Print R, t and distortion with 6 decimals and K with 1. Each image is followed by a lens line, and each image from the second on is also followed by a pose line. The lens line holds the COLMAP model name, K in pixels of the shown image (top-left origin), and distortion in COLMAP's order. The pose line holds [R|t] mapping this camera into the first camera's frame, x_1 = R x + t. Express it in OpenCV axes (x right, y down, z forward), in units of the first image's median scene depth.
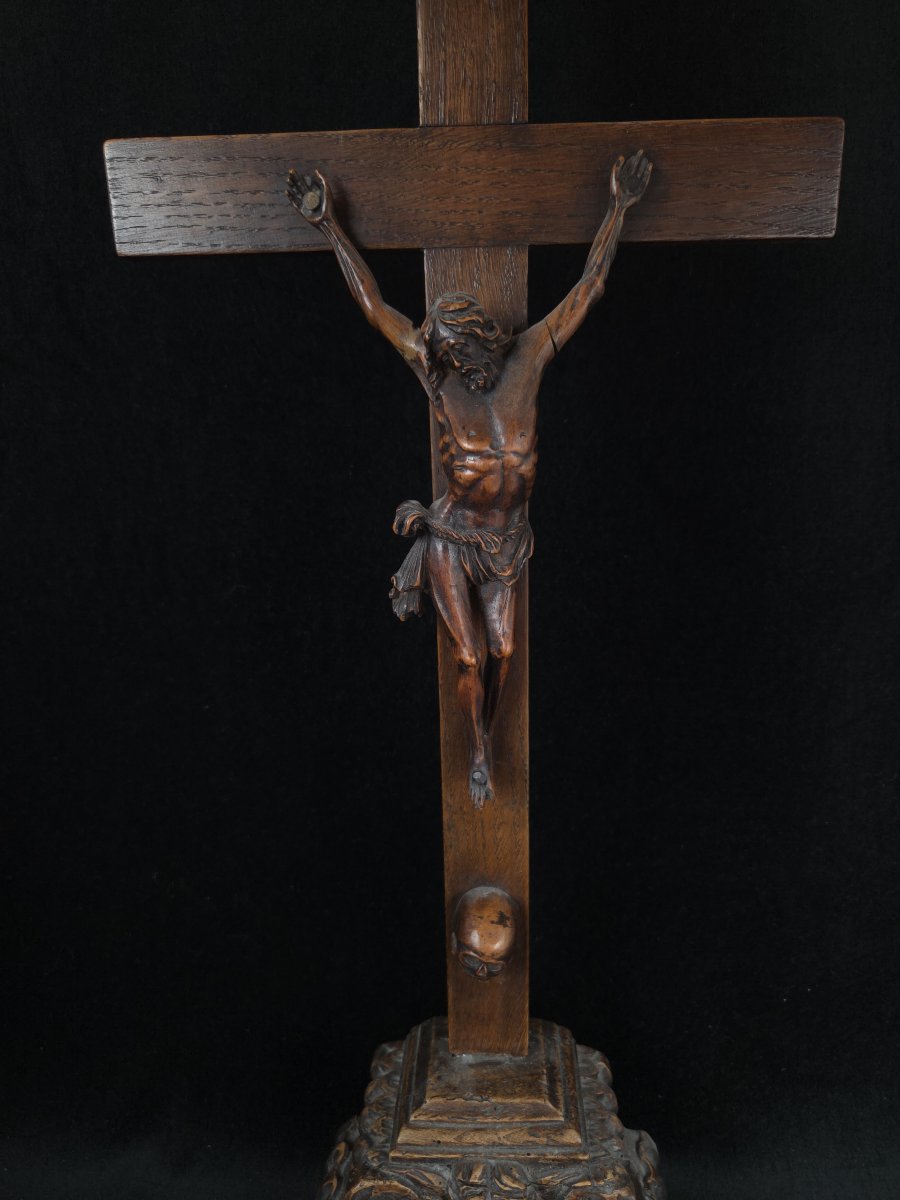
lens RADIAL K [[813.1, 0, 456.0], [0, 813.1, 597.3], [0, 0, 1]] dist [0.036068, -0.042096]
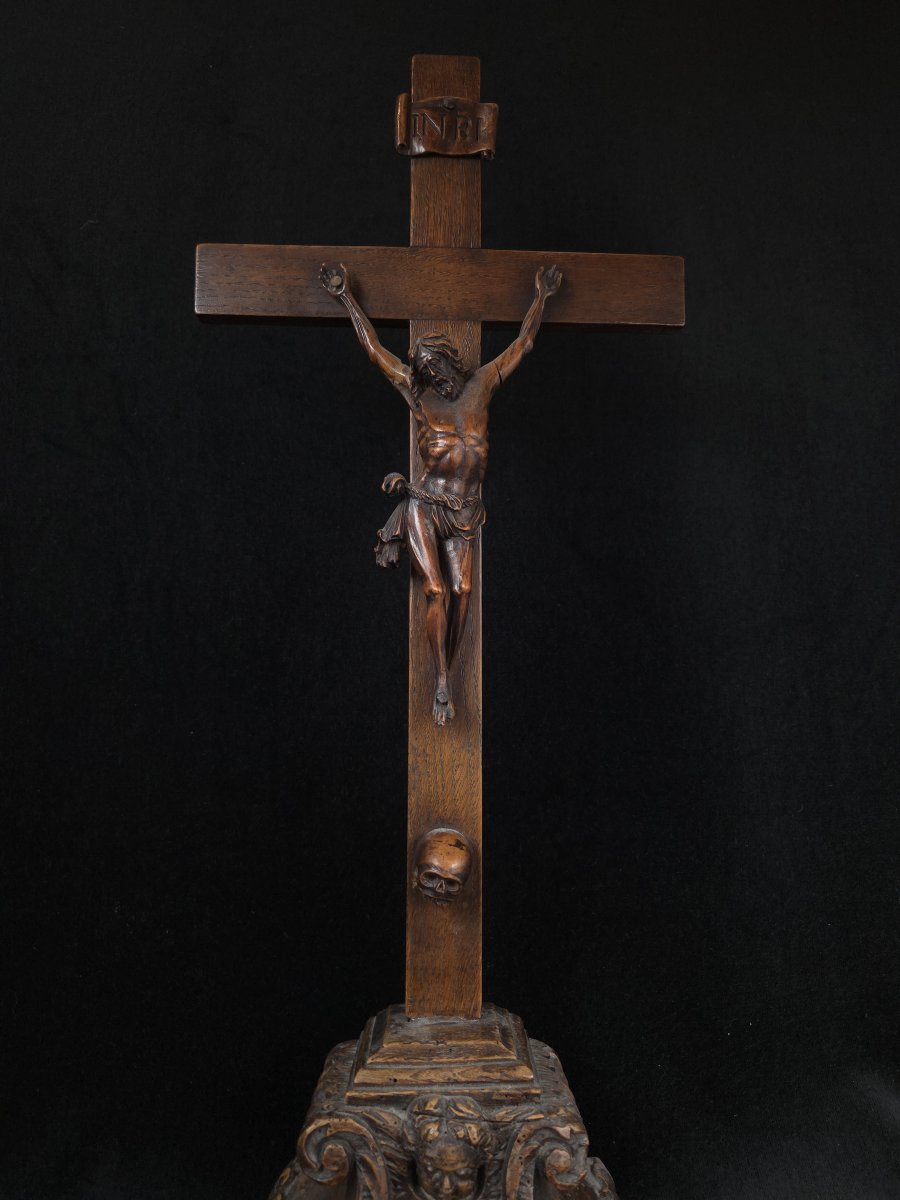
lens RADIAL K [[800.8, 0, 452.9], [0, 800.8, 605.6], [0, 0, 1]] dist [0.053480, -0.047842]
pose [[0.997799, 0.030521, 0.058869, -0.031437], [-0.008850, 0.941128, -0.337935, 0.530739], [-0.065717, 0.336670, 0.939327, -0.181313]]
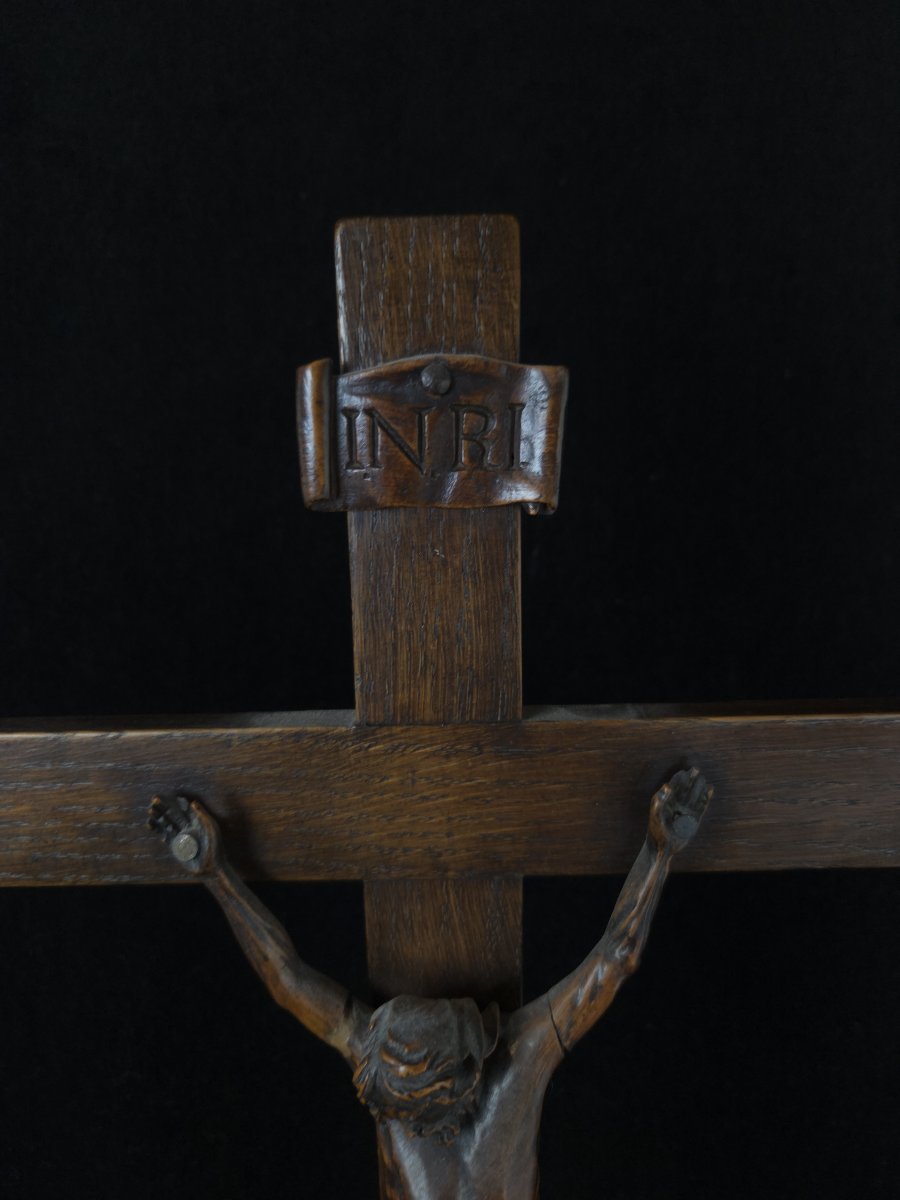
lens RADIAL K [[806.4, 0, 450.5], [0, 806.4, 593.1], [0, 0, 1]] dist [0.054596, -0.047643]
pose [[0.999855, 0.000170, 0.017019, 0.018689], [0.000686, 0.998733, -0.050317, -0.612989], [-0.017006, 0.050322, 0.998588, 0.331454]]
